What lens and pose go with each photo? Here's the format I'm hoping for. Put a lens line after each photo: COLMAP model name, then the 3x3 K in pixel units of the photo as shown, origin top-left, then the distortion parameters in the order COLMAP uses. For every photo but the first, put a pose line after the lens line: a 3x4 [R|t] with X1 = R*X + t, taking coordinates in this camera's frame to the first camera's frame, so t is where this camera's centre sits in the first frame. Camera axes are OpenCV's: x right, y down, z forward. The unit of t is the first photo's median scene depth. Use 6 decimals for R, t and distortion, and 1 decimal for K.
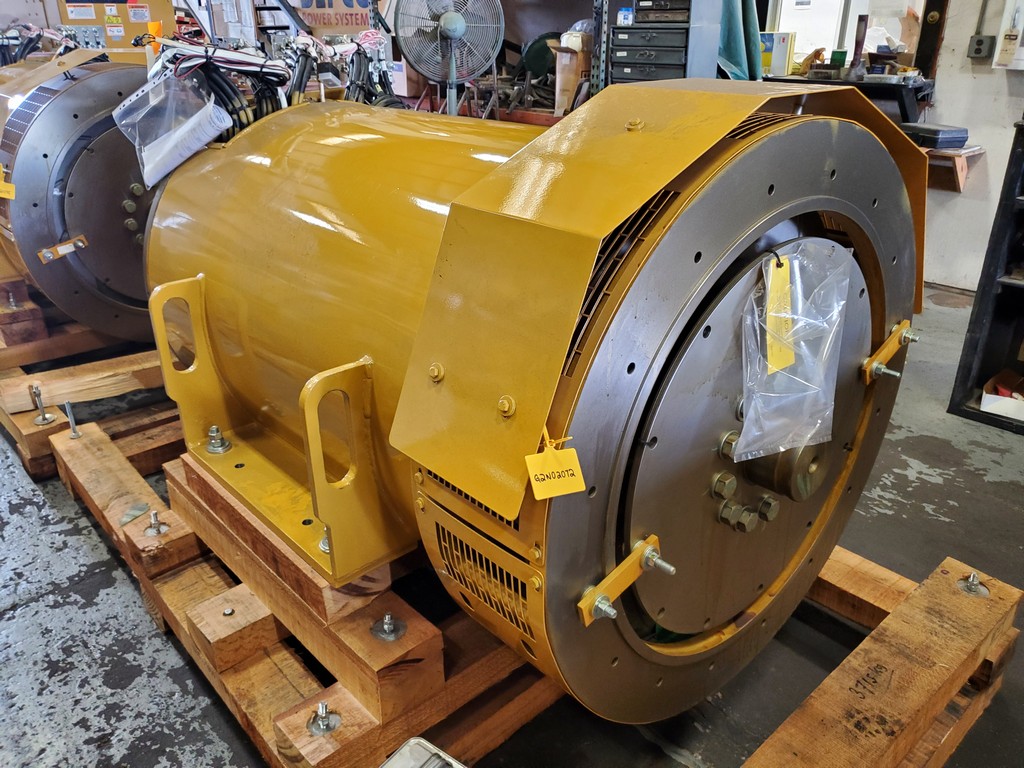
lens RADIAL K [[807.8, 0, 512.5], [0, 807.8, 382.0], [0, 0, 1]] dist [0.000091, -0.000876]
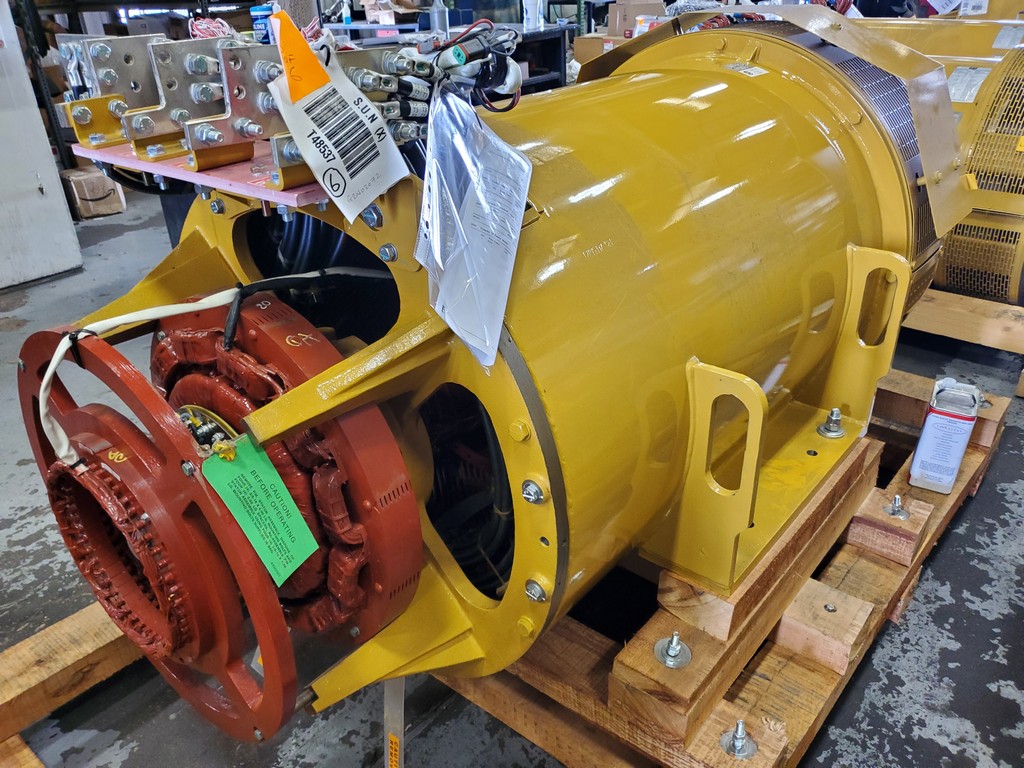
lens RADIAL K [[807.8, 0, 512.2], [0, 807.8, 385.1], [0, 0, 1]] dist [0.000091, -0.000876]
pose [[-0.143960, -0.464266, 0.873918, -0.993700], [0.426050, 0.768001, 0.478181, -0.516258], [-0.893173, 0.441171, 0.087239, 1.134740]]
